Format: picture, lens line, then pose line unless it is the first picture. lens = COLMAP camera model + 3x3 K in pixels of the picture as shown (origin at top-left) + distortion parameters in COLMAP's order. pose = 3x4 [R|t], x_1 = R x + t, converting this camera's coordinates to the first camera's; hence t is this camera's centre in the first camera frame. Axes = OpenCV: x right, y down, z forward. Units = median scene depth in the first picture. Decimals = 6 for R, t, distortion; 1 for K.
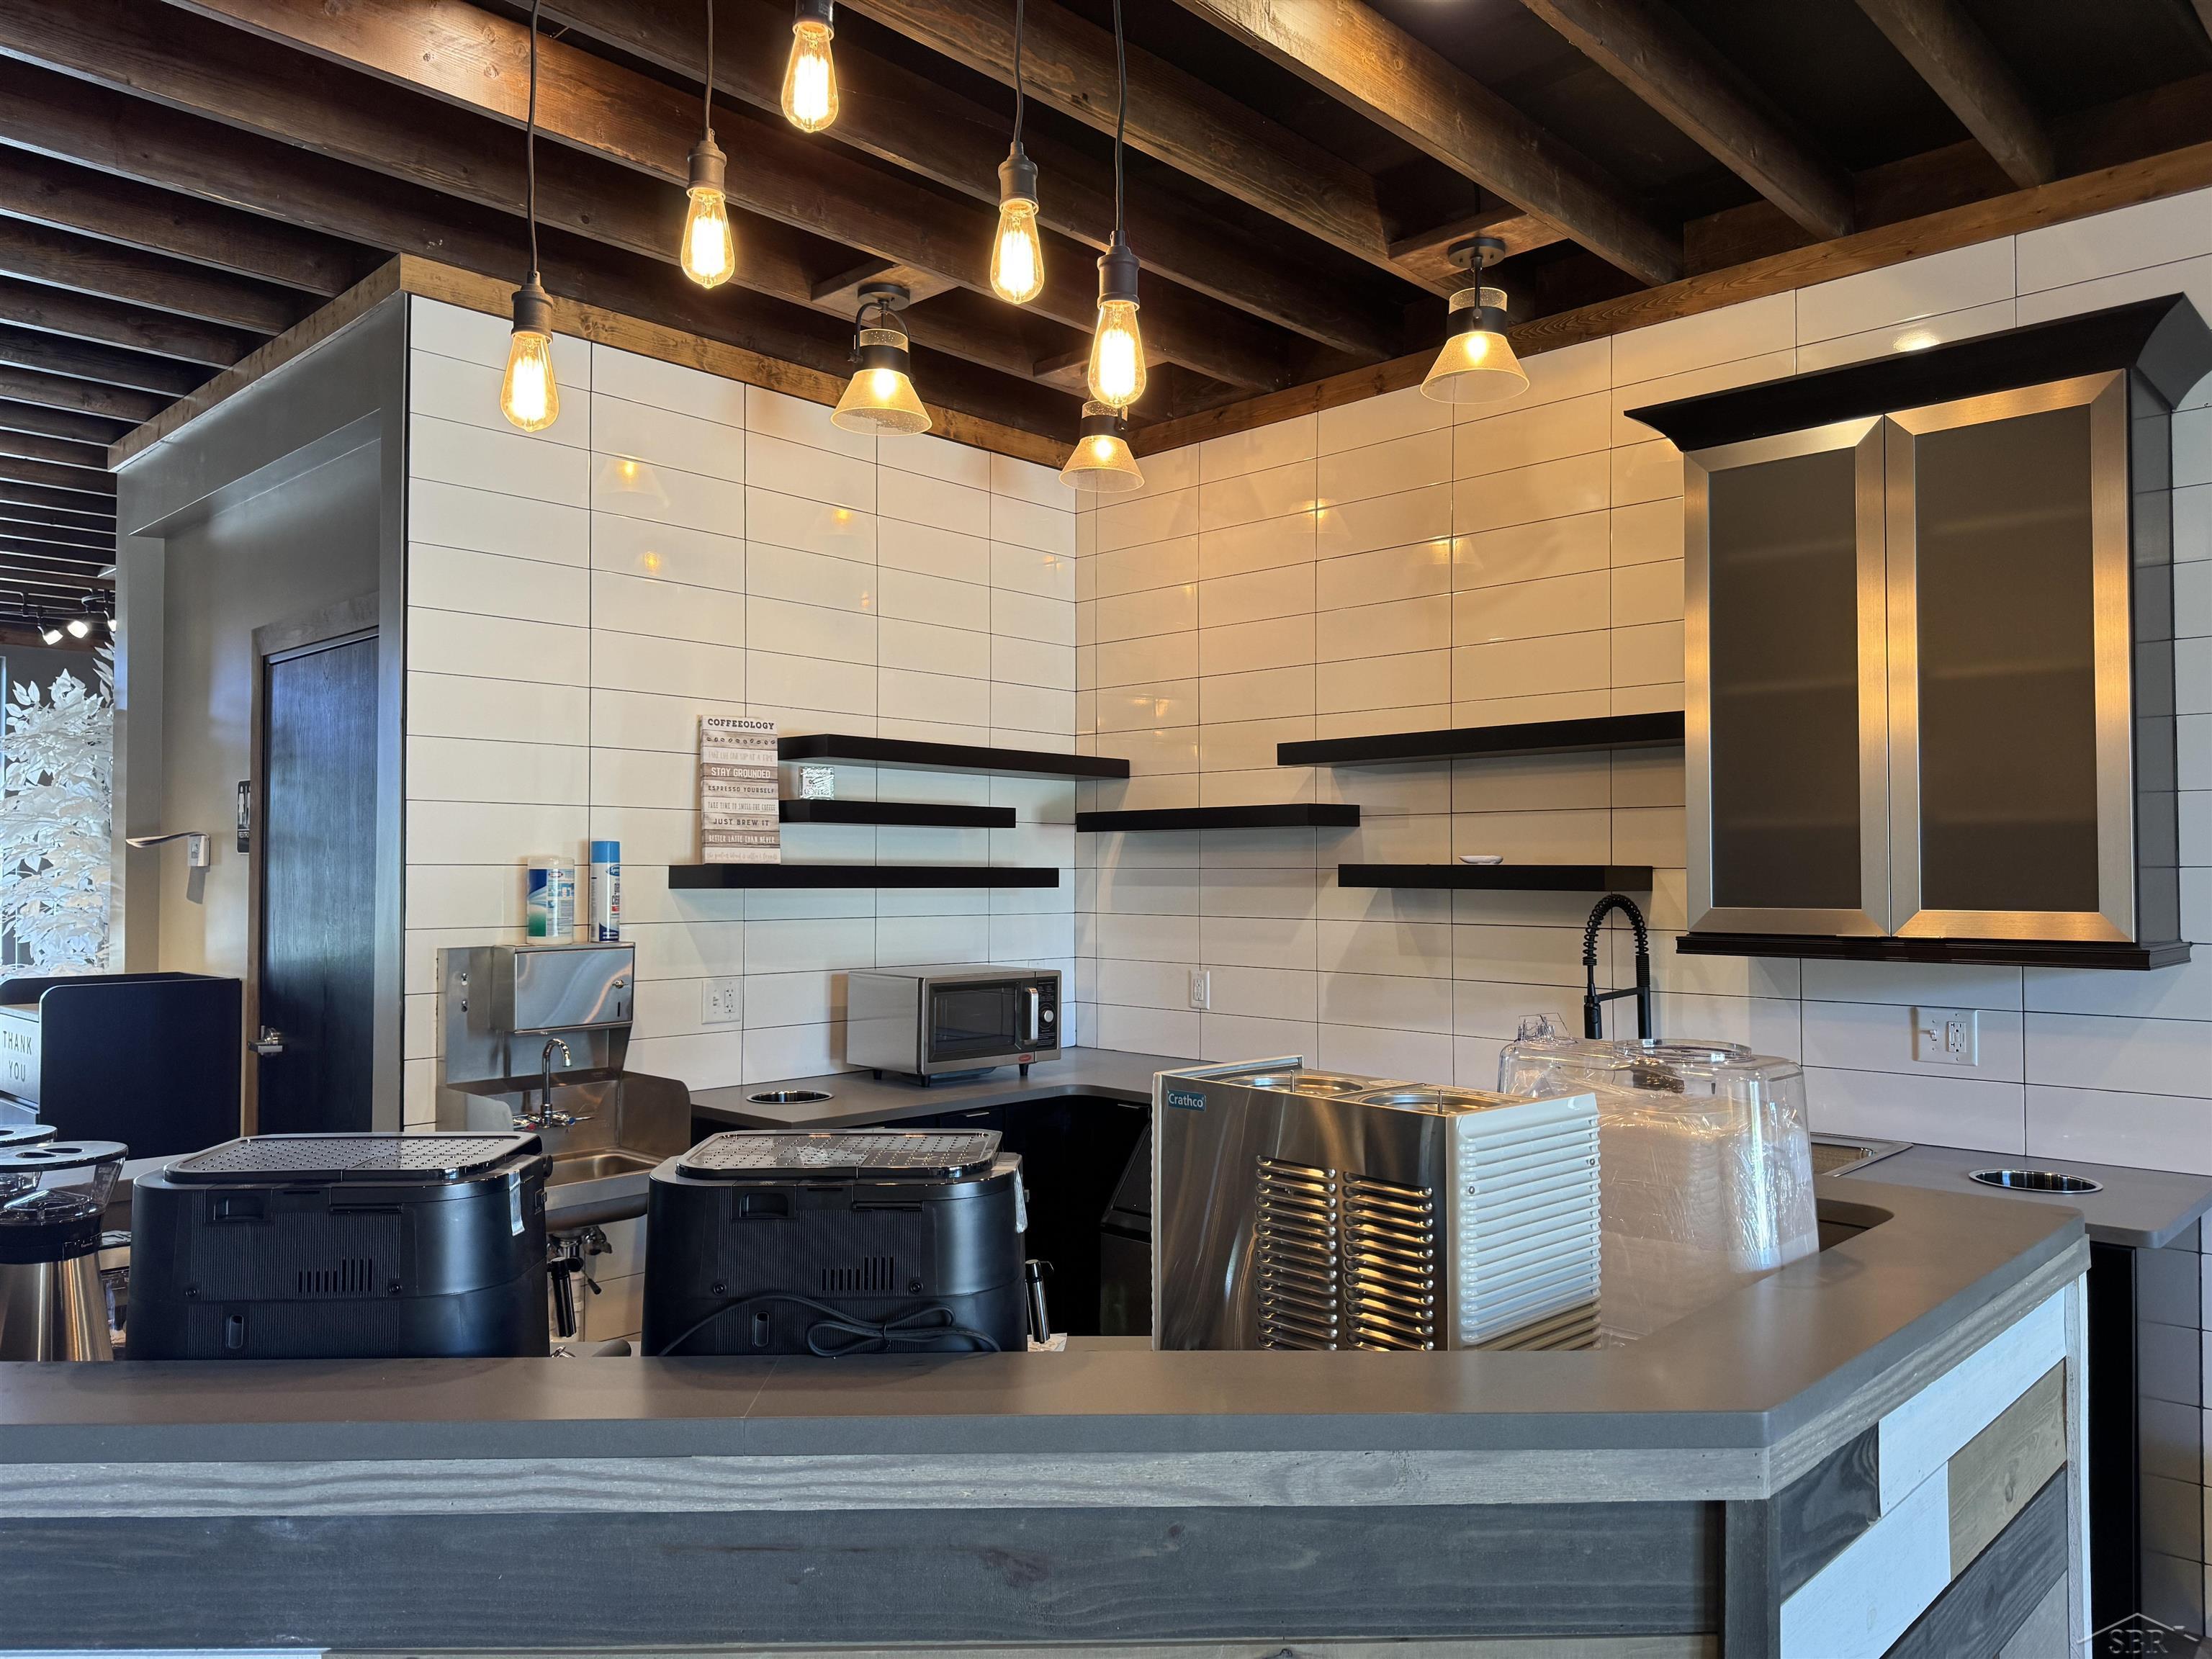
lens RADIAL K [[1564.5, 0, 1106.0], [0, 1564.5, 829.5], [0, 0, 1]] dist [0.129019, -0.163347]
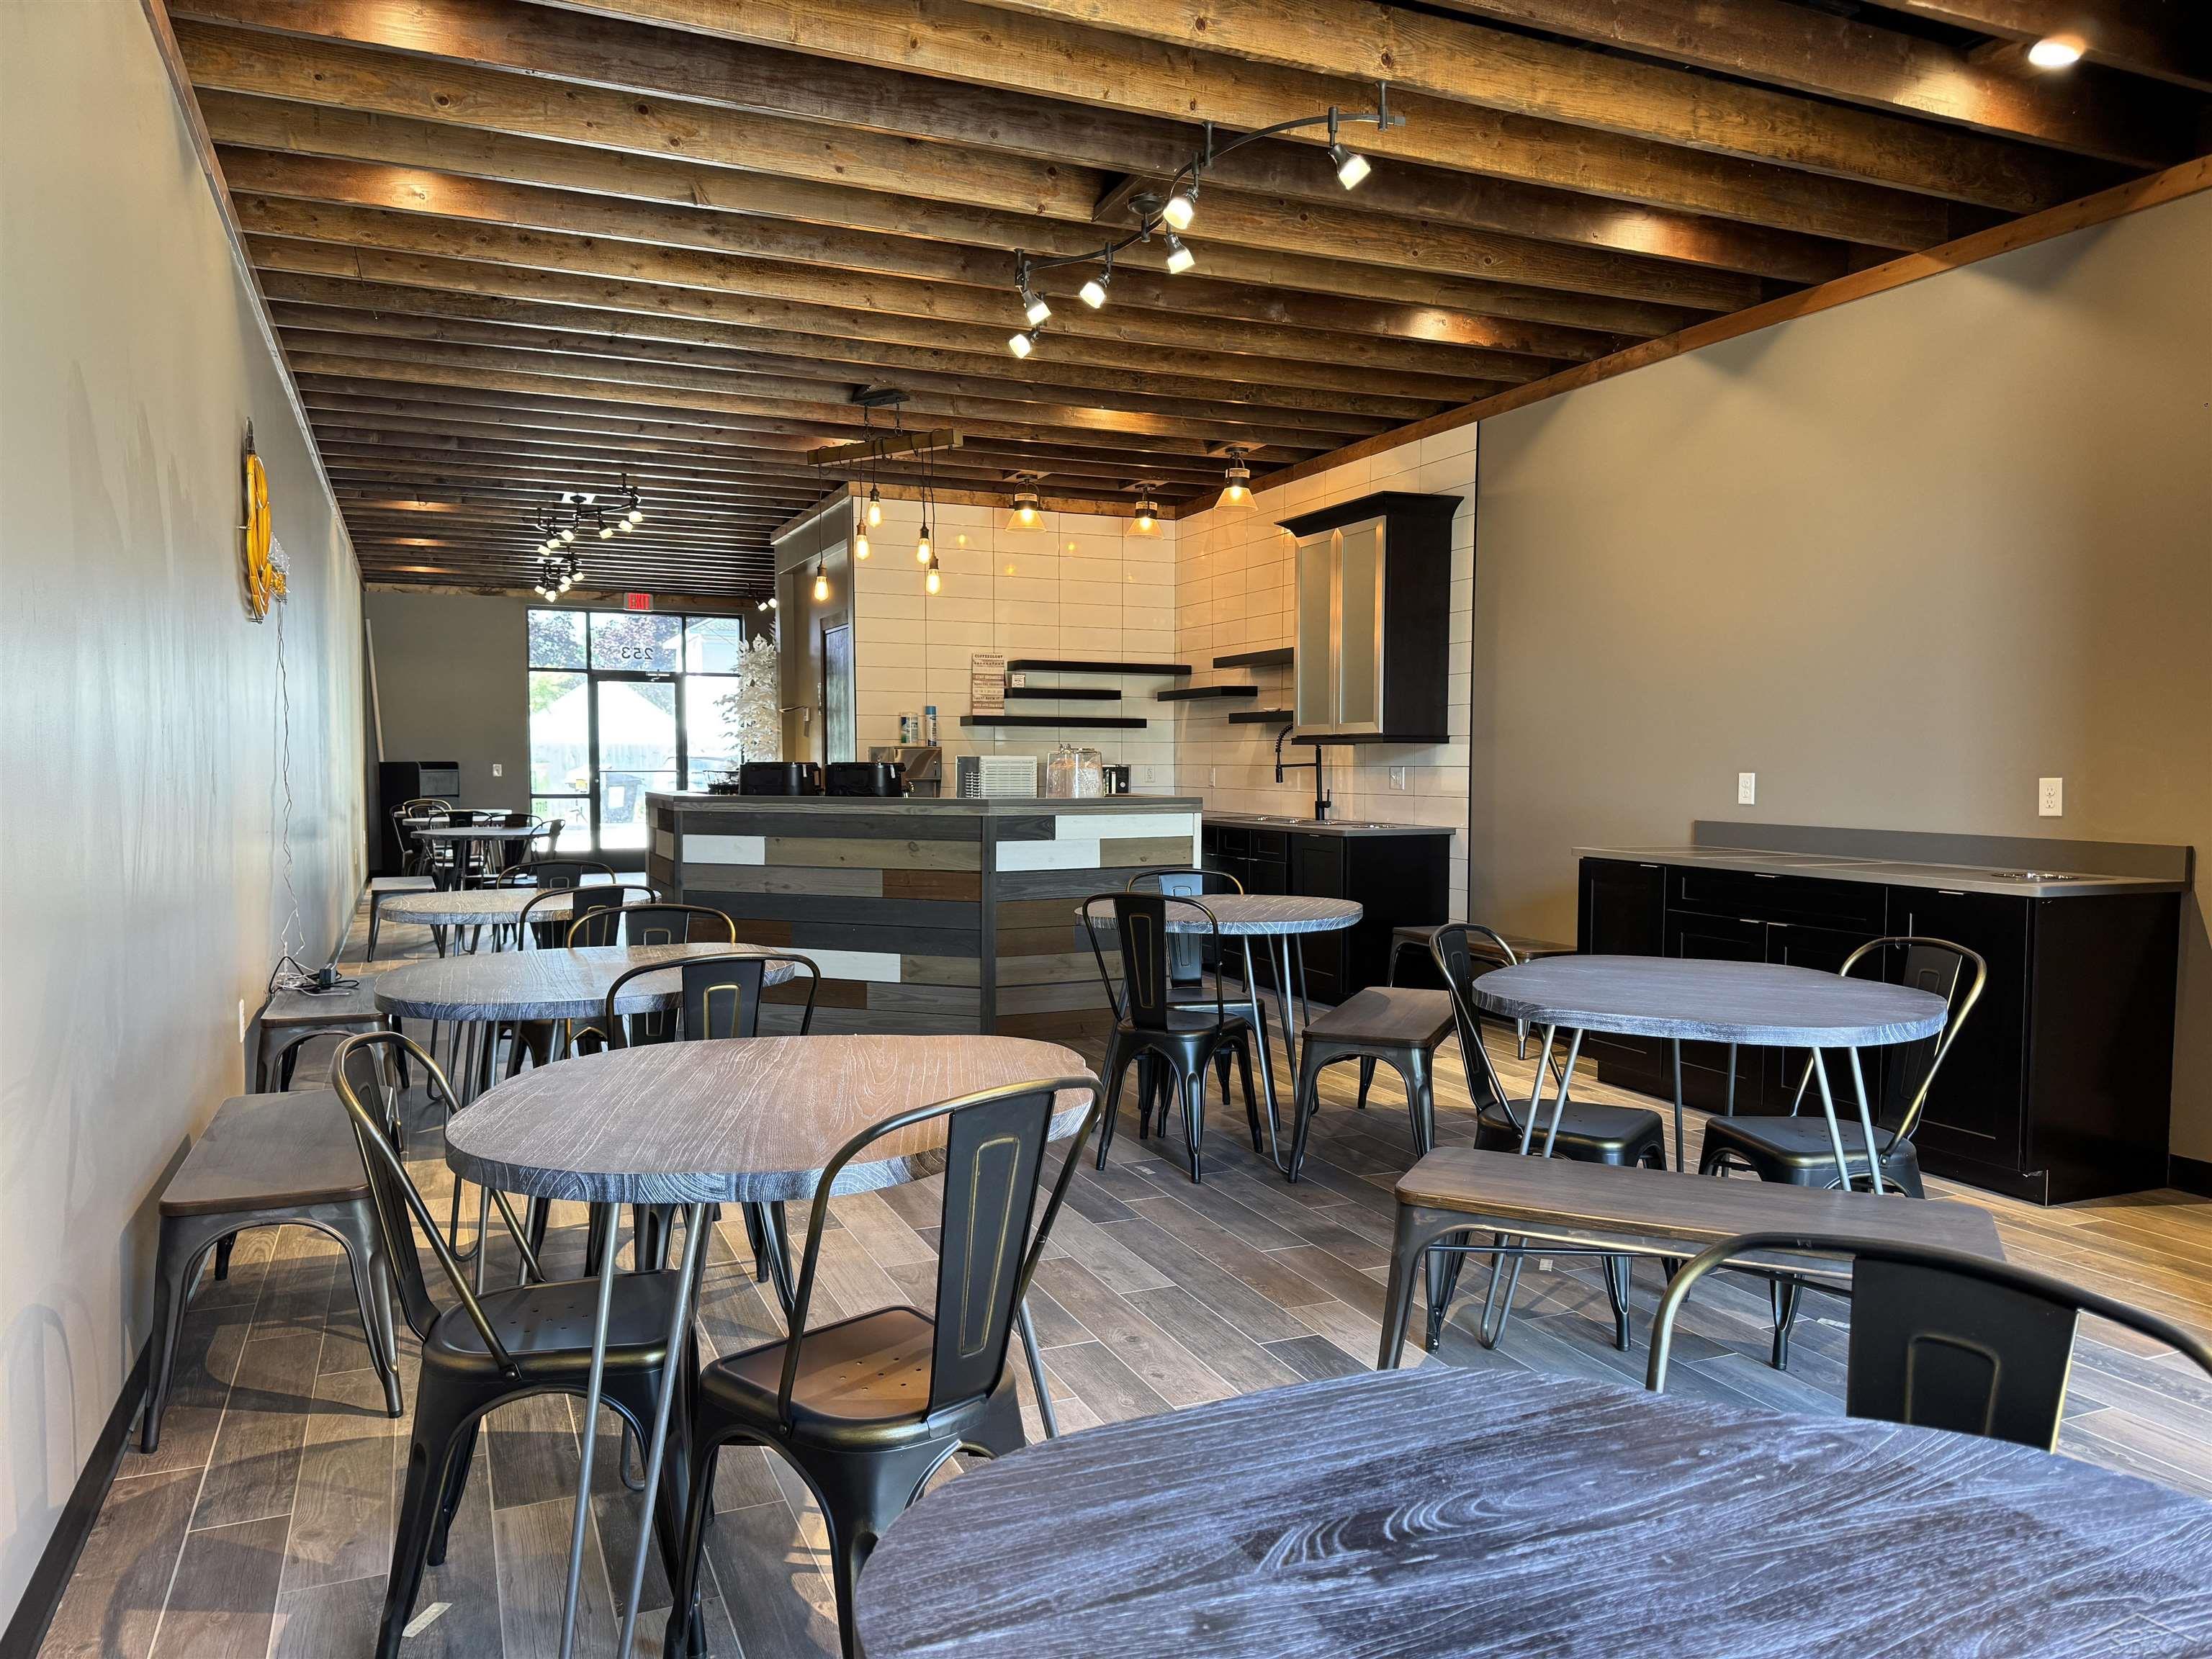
lens RADIAL K [[1564.5, 0, 1106.0], [0, 1564.5, 829.5], [0, 0, 1]] dist [0.129019, -0.163347]
pose [[0.924033, 0.018480, -0.381865, 0.822667], [0.008956, 0.997511, 0.069947, 0.028824], [0.382207, -0.068053, 0.921568, -1.097839]]
